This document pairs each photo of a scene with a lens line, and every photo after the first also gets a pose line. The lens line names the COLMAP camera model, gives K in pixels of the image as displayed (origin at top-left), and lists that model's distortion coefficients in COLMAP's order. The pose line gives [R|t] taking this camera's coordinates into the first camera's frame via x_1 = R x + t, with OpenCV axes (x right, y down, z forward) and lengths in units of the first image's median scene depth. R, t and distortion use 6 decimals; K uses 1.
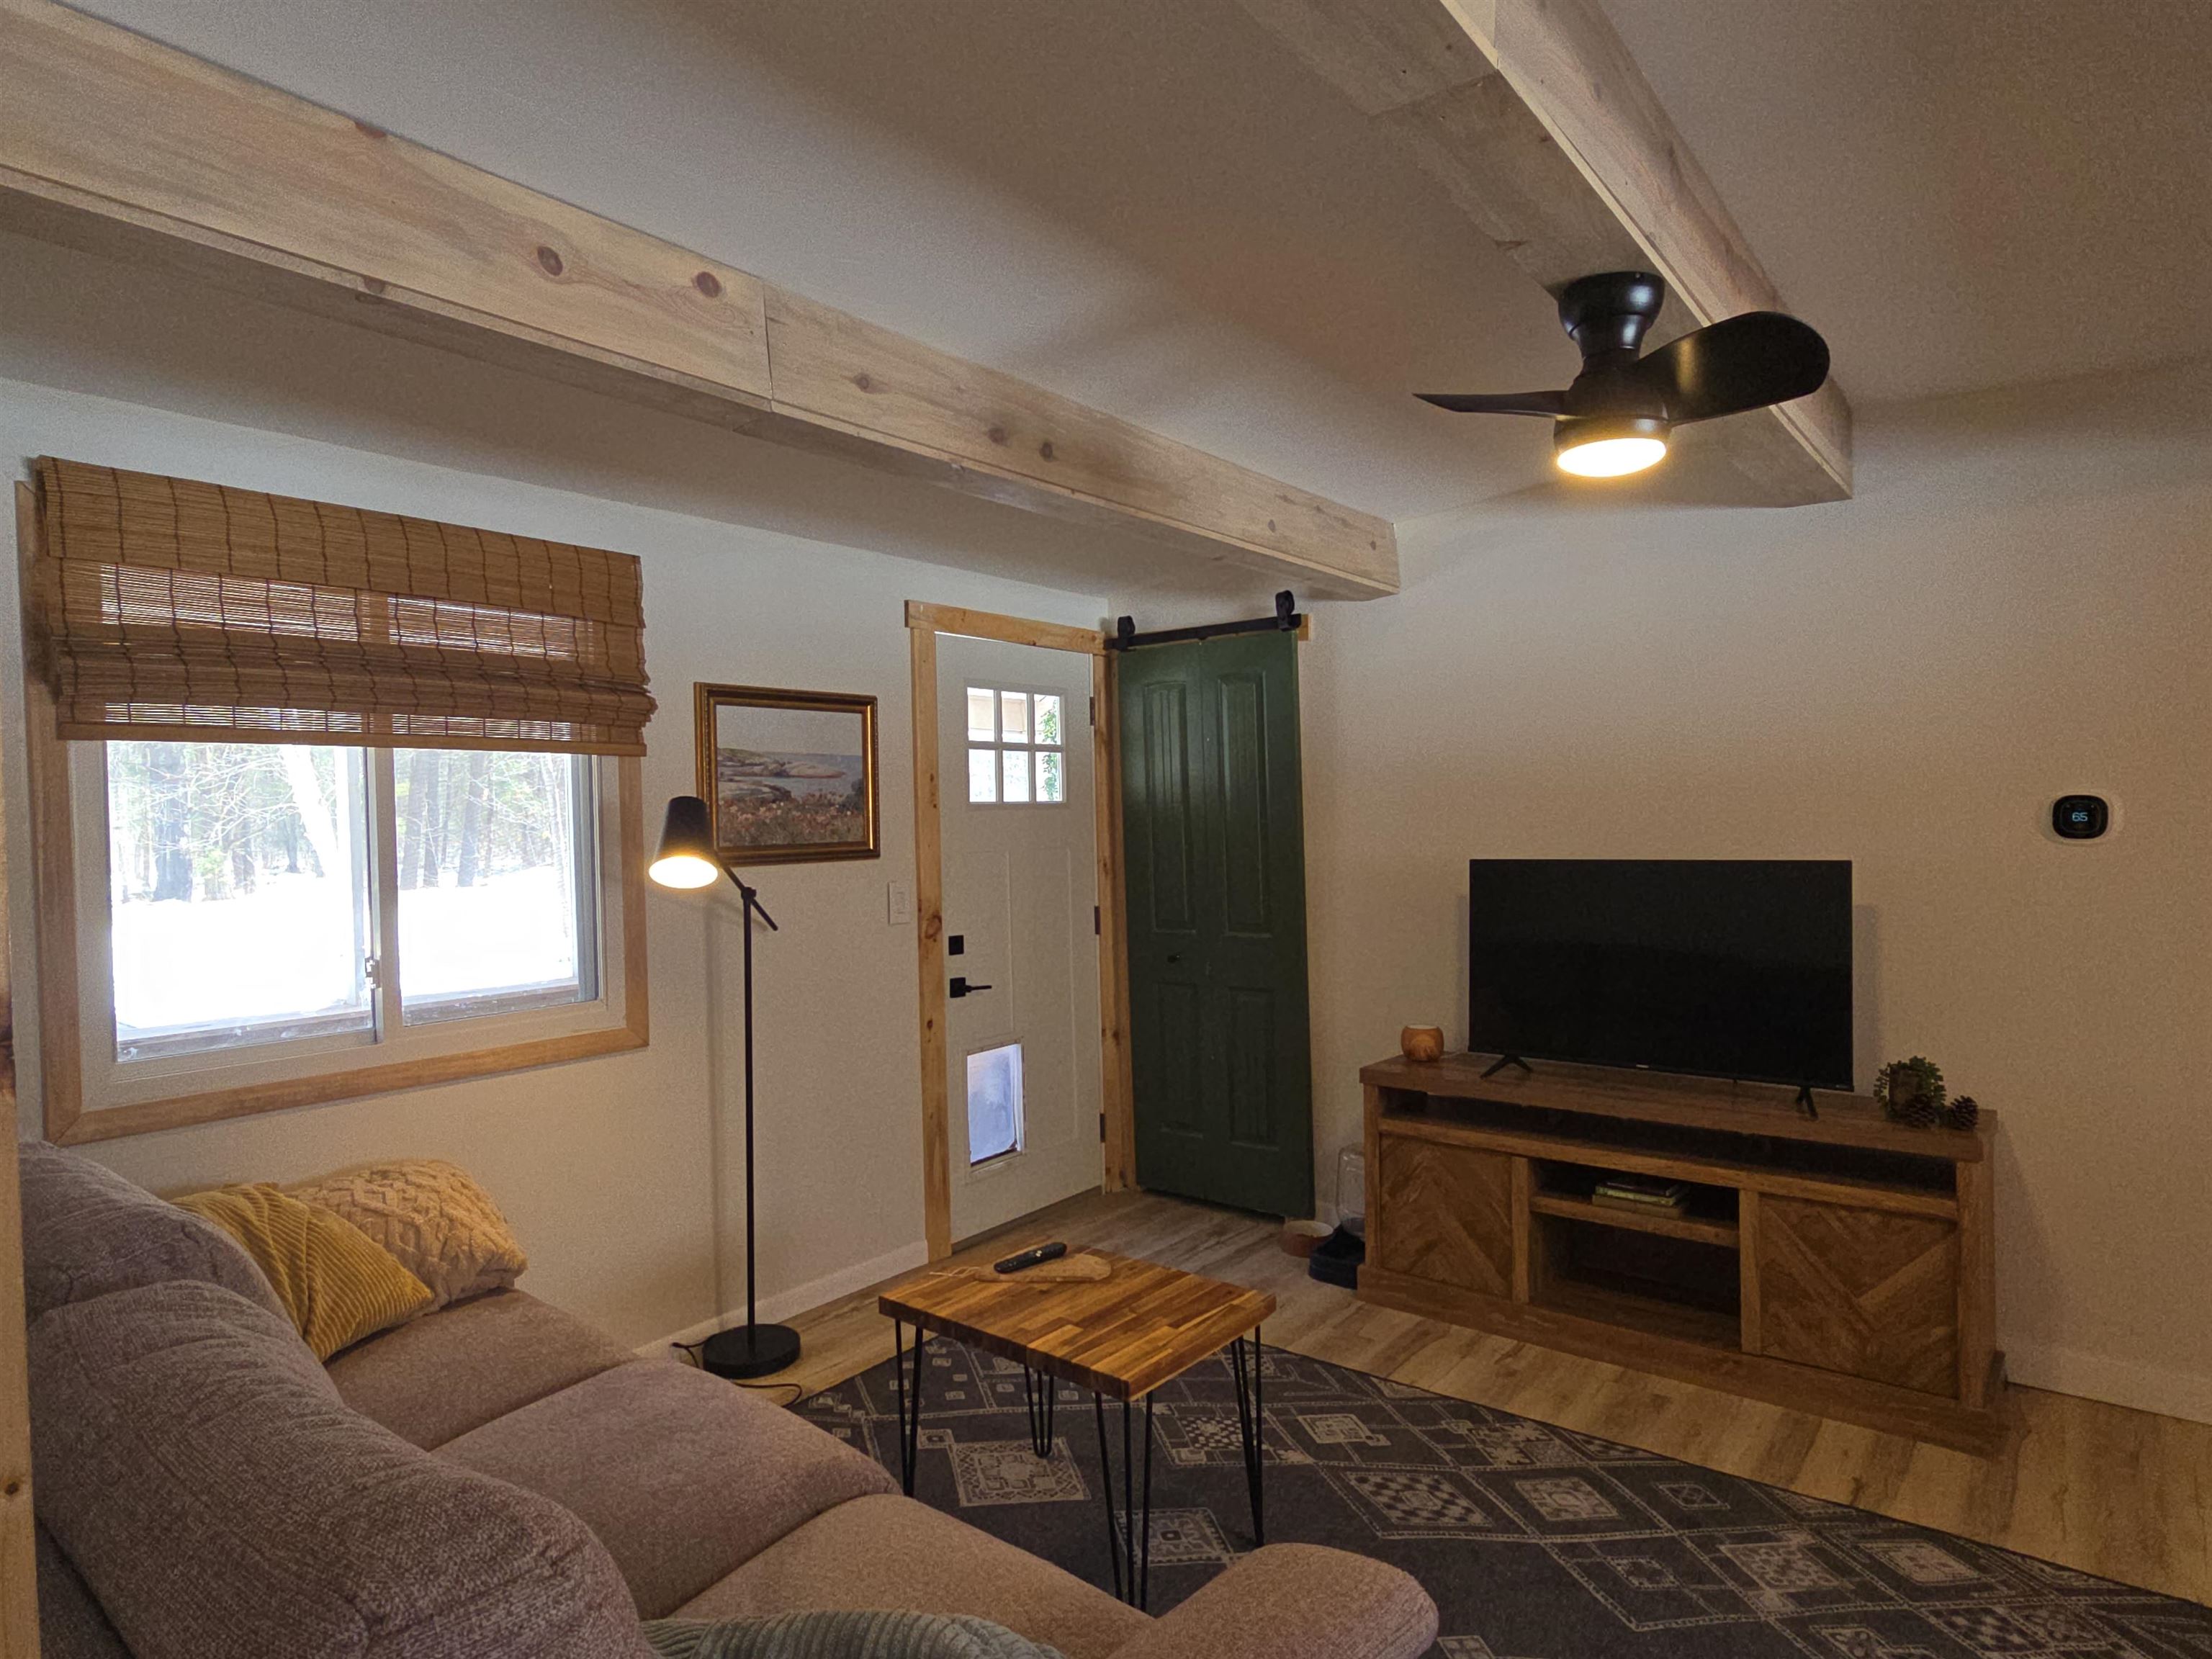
lens RADIAL K [[1223.8, 0, 1106.0], [0, 1223.8, 829.5], [0, 0, 1]] dist [0.000737, 0.001288]
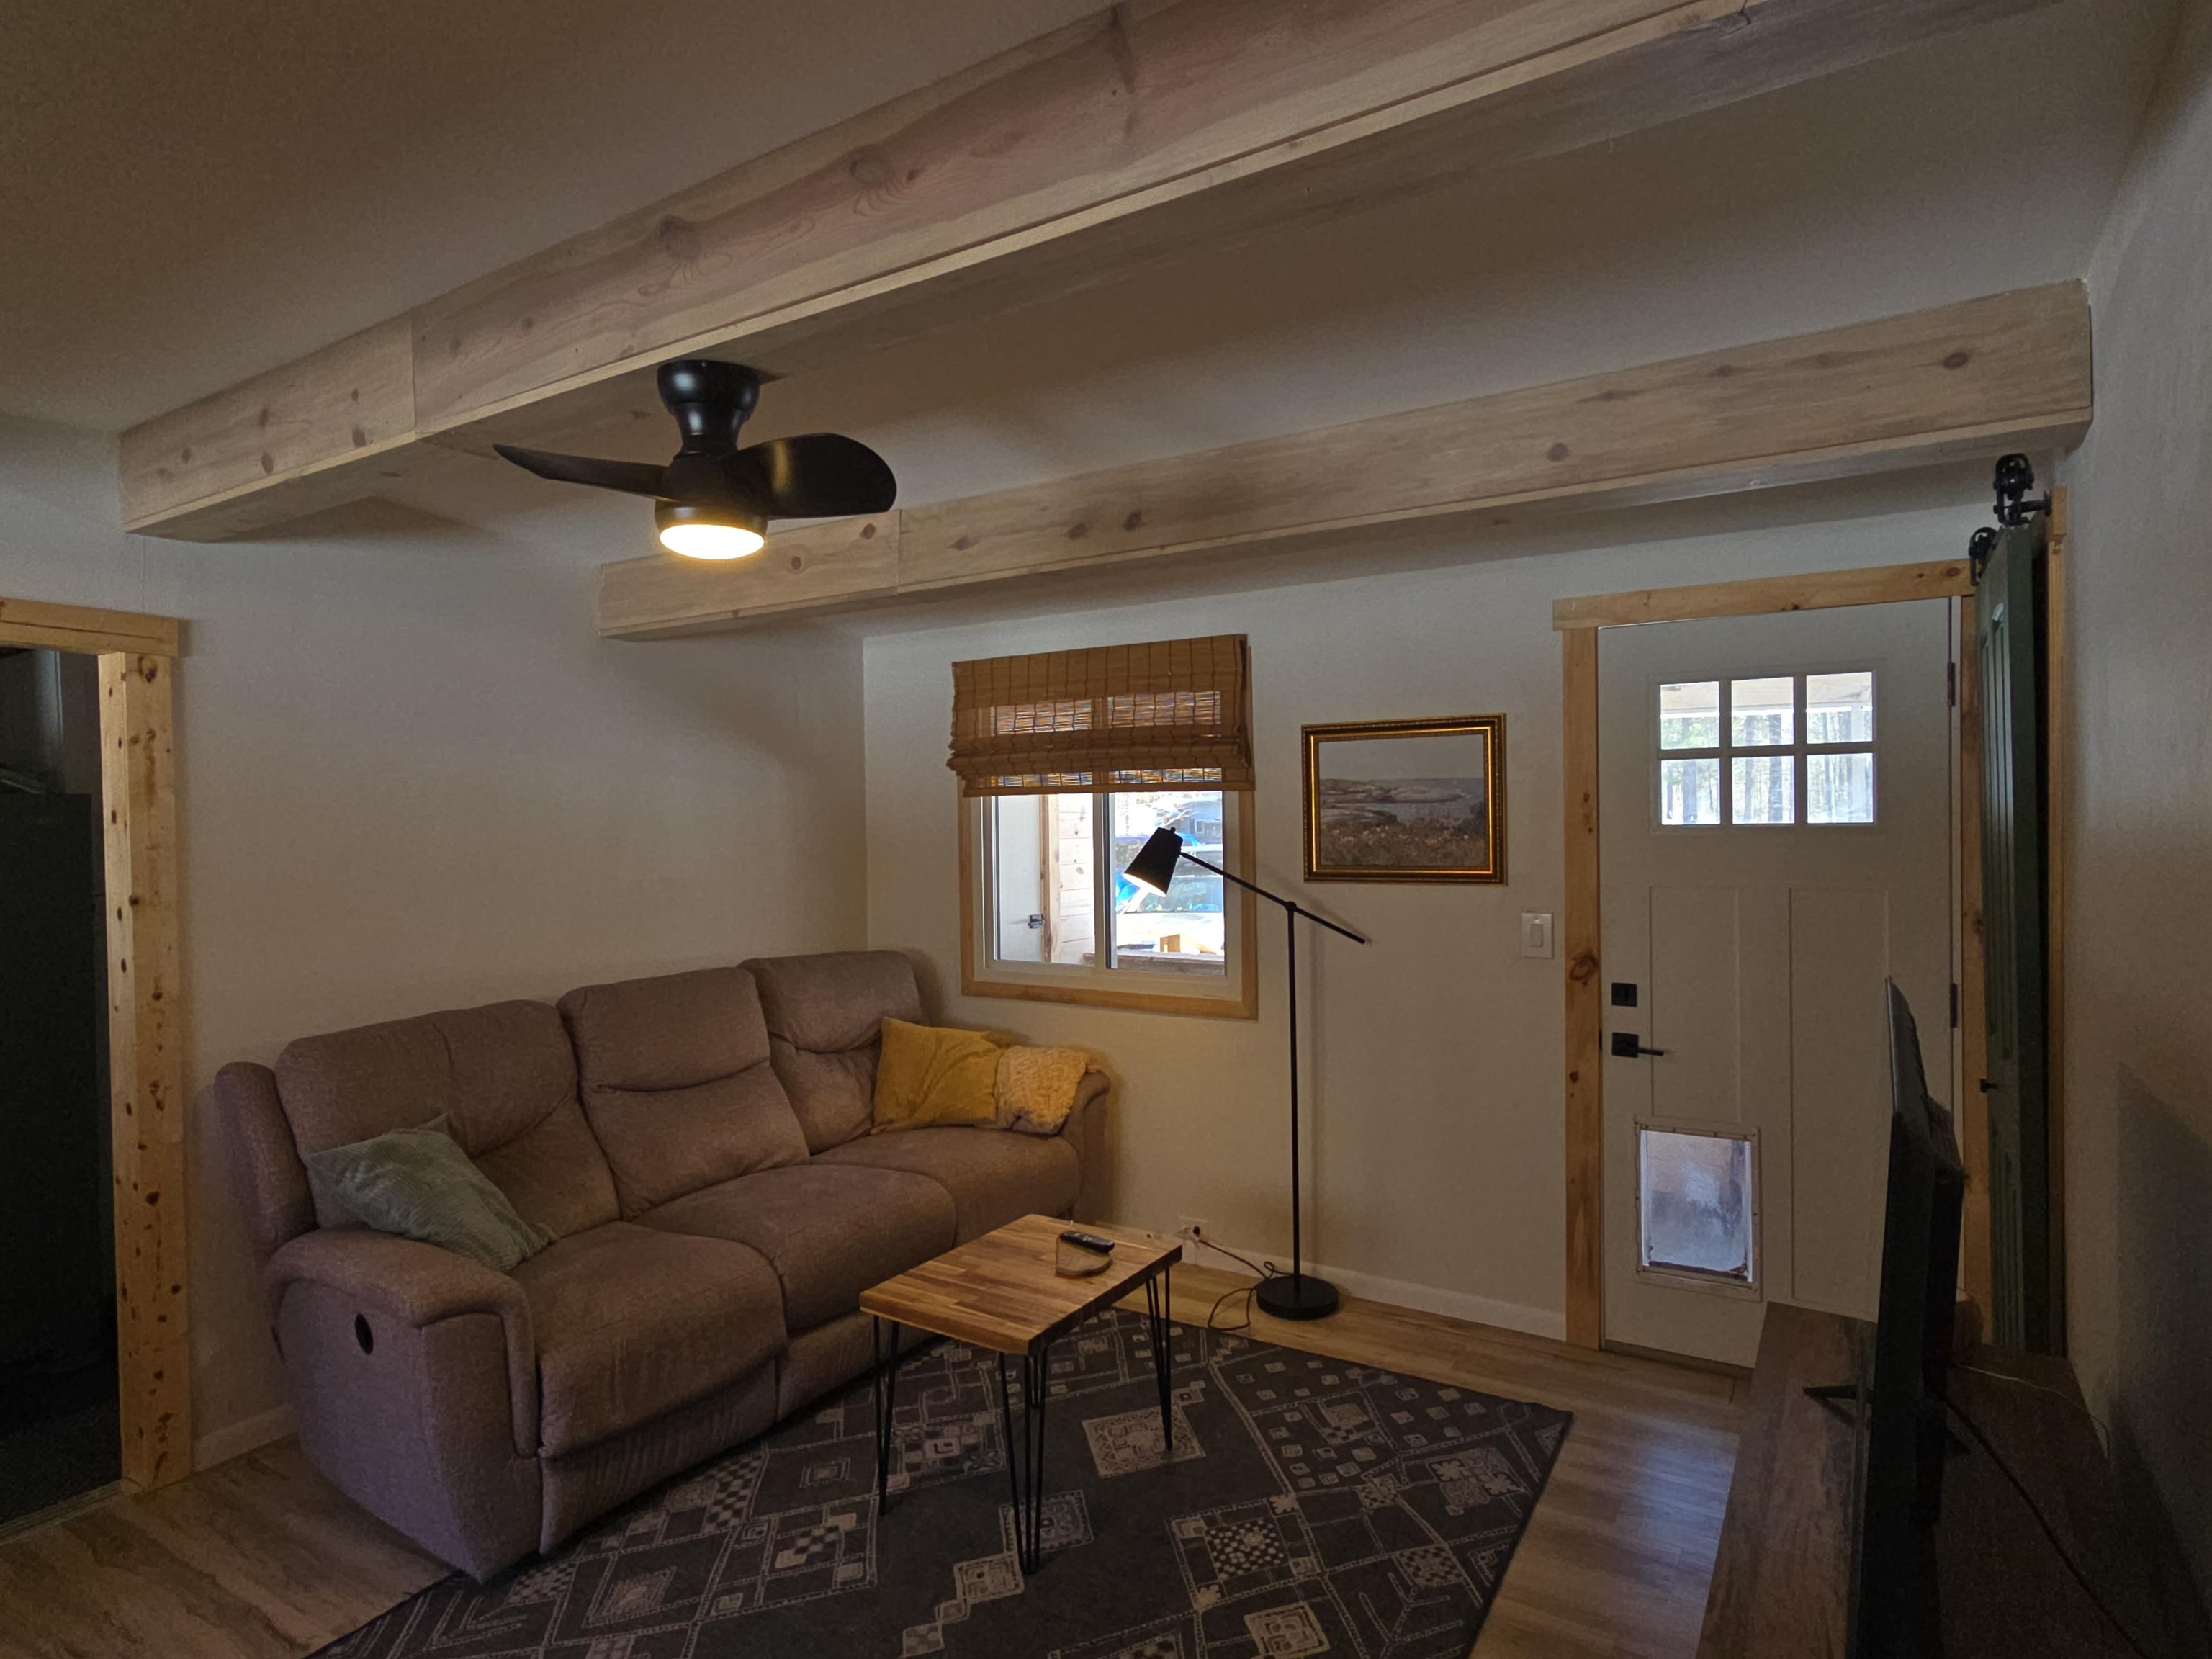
lens RADIAL K [[1224.0, 0, 1106.0], [0, 1224.0, 829.5], [0, 0, 1]] dist [-0.004401, -0.000252]
pose [[0.119086, 0.027054, -0.992515, 0.755366], [-0.001298, 0.999632, 0.027093, -0.047078], [0.992883, -0.001938, 0.119078, 0.616181]]
